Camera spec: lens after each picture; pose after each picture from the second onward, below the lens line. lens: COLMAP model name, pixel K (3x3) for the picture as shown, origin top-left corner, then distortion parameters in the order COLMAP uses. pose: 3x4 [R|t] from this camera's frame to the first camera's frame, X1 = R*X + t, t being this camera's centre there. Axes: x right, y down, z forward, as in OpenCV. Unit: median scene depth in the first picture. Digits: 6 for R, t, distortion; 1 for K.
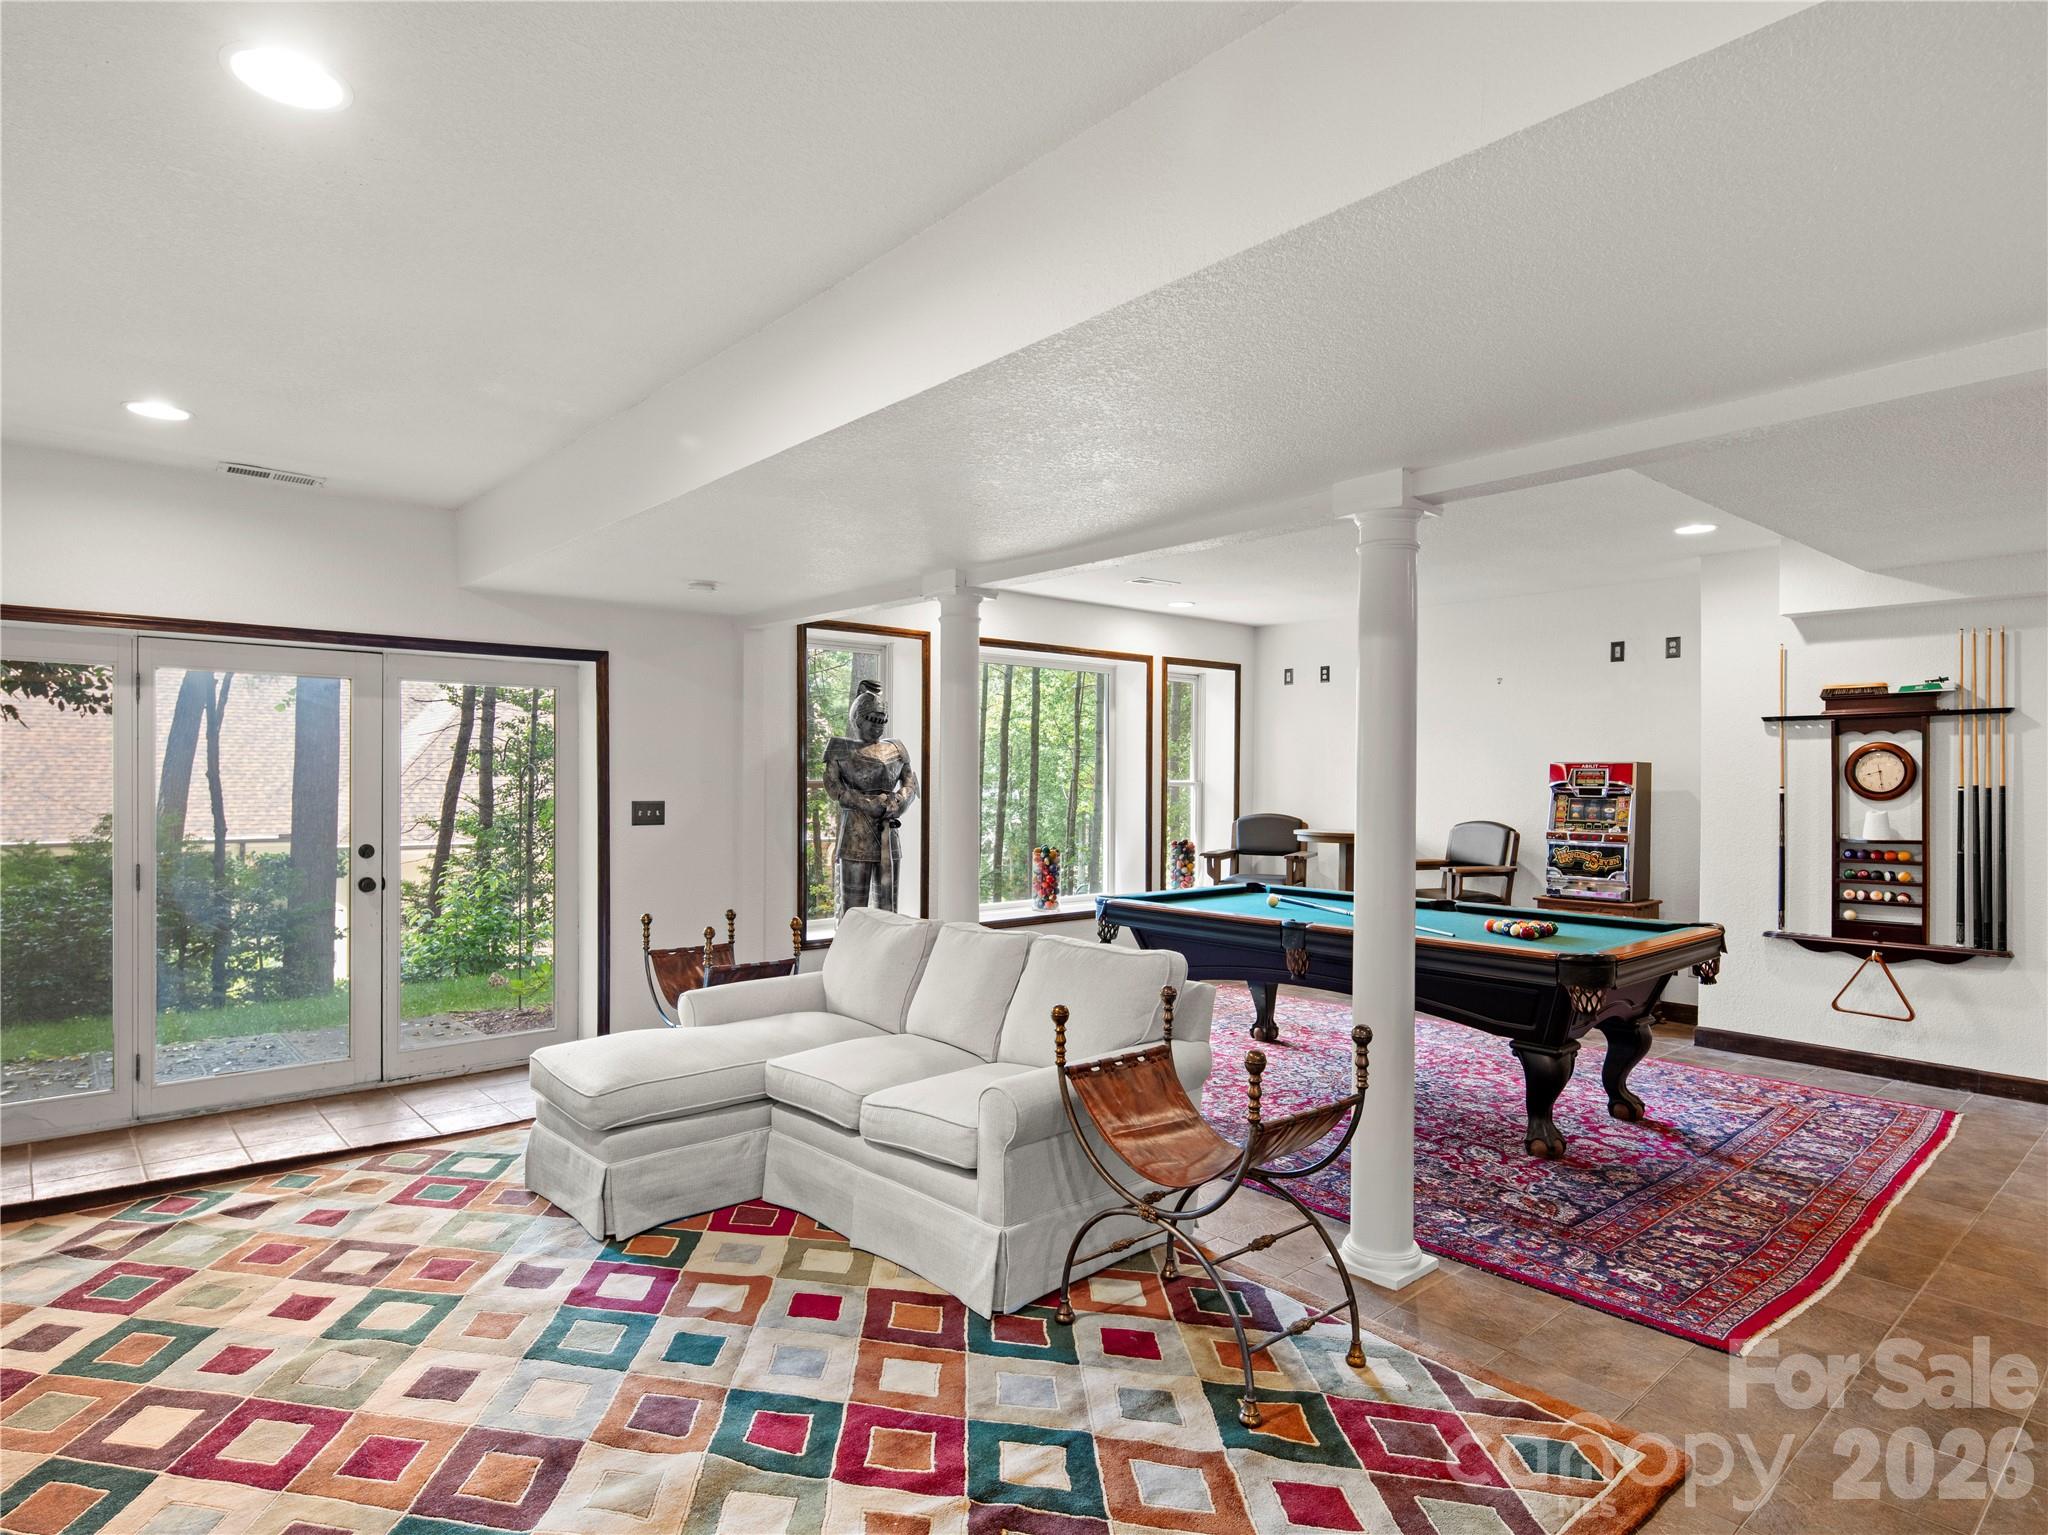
lens RADIAL K [[1135.1, 0, 1027.2], [0, 1135.1, 779.0], [0, 0, 1]] dist [0.000218, -0.002430]
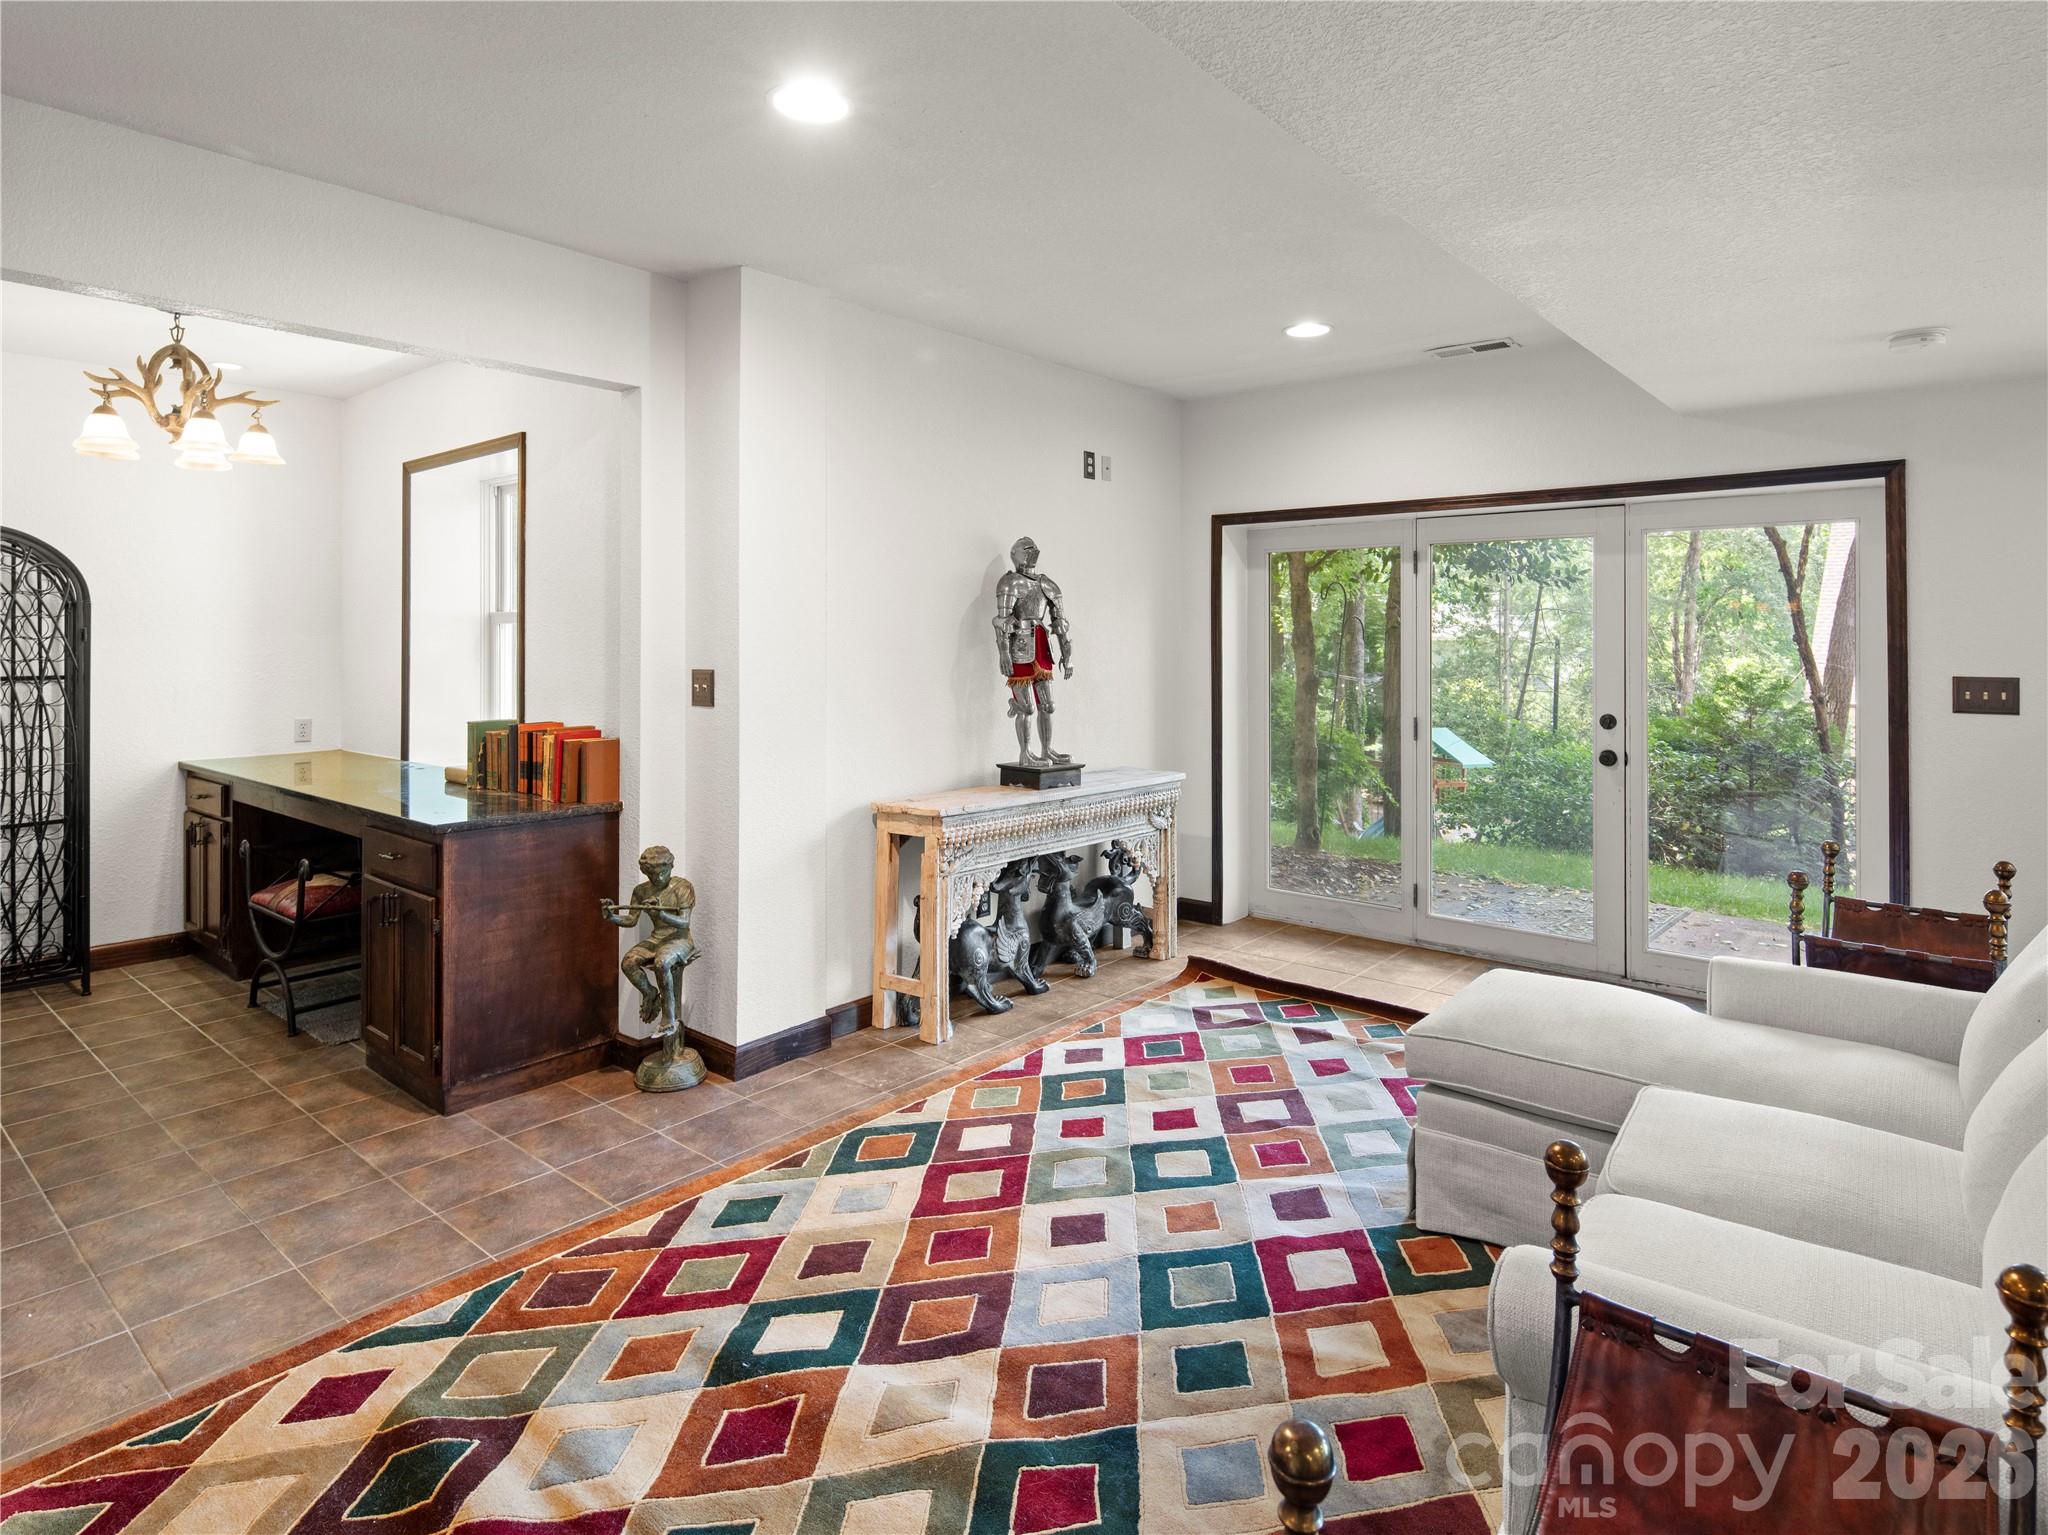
lens RADIAL K [[1123.1, 0, 1047.6], [0, 1123.1, 628.3], [0, 0, 1]] dist [0.002785, 0.000927]
pose [[0.150462, -0.012237, -0.988540, 0.235888], [-0.000333, 0.999923, -0.012428, -0.000583], [0.988616, 0.002199, 0.150447, 0.386418]]
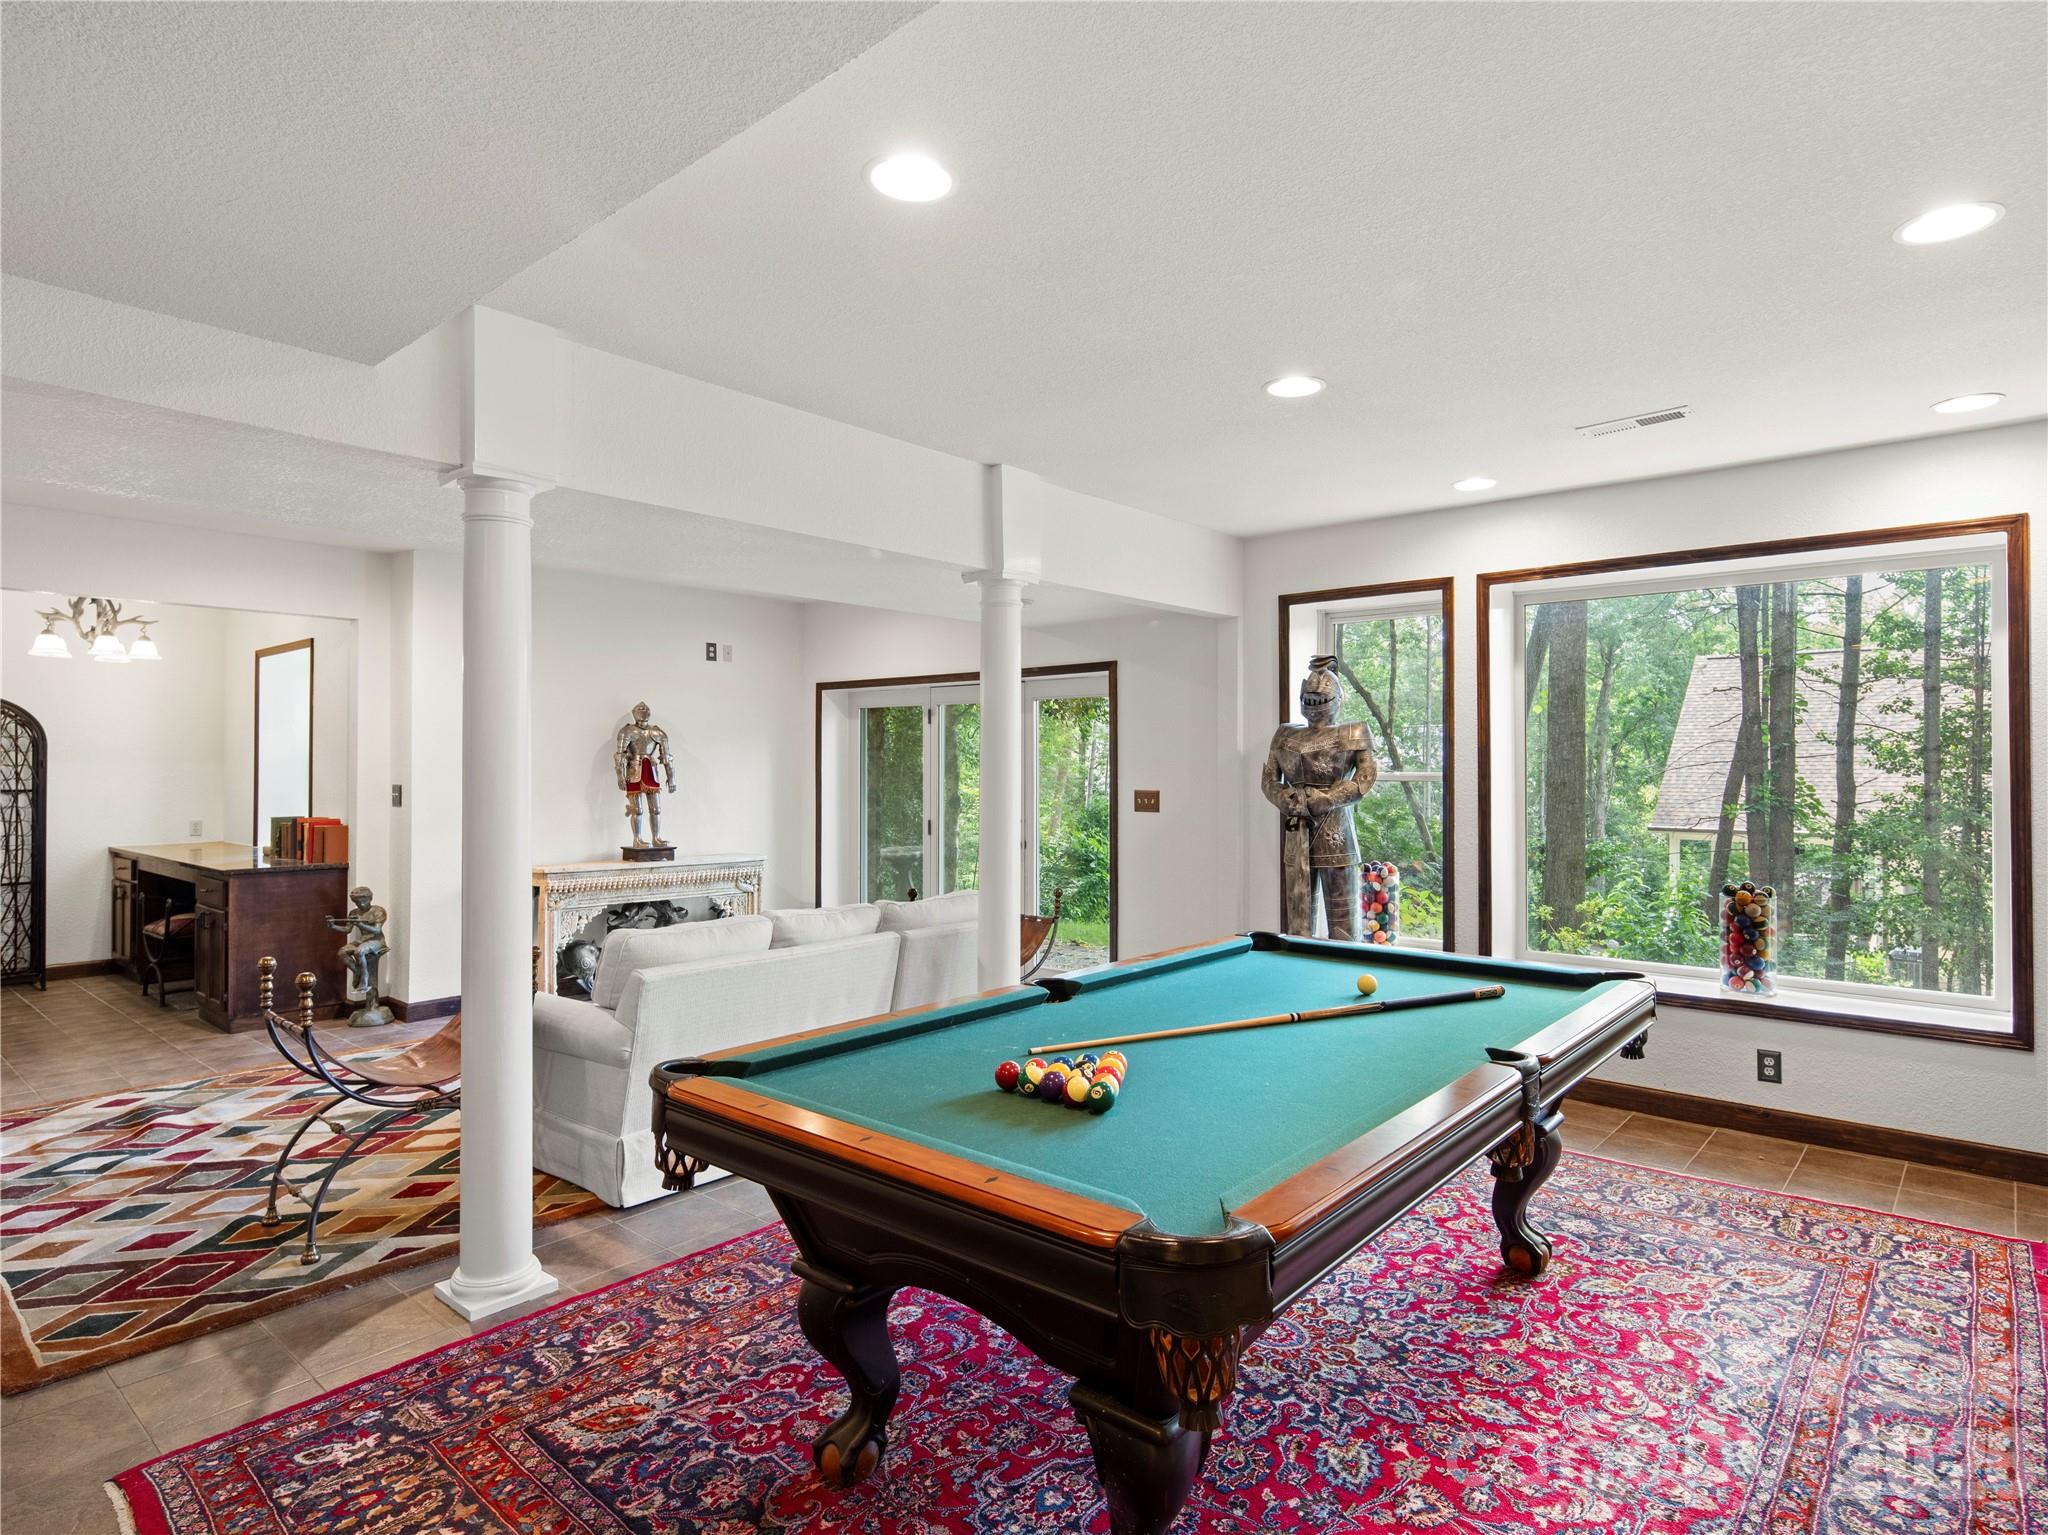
lens RADIAL K [[1115.2, 0, 1043.3], [0, 1115.2, 756.4], [0, 0, 1]] dist [0.001955, -0.000419]
pose [[0.142472, -0.013788, -0.989703, 0.764793], [-0.001793, 0.999898, -0.014188, 0.001875], [0.989797, 0.003796, 0.142433, 0.779212]]
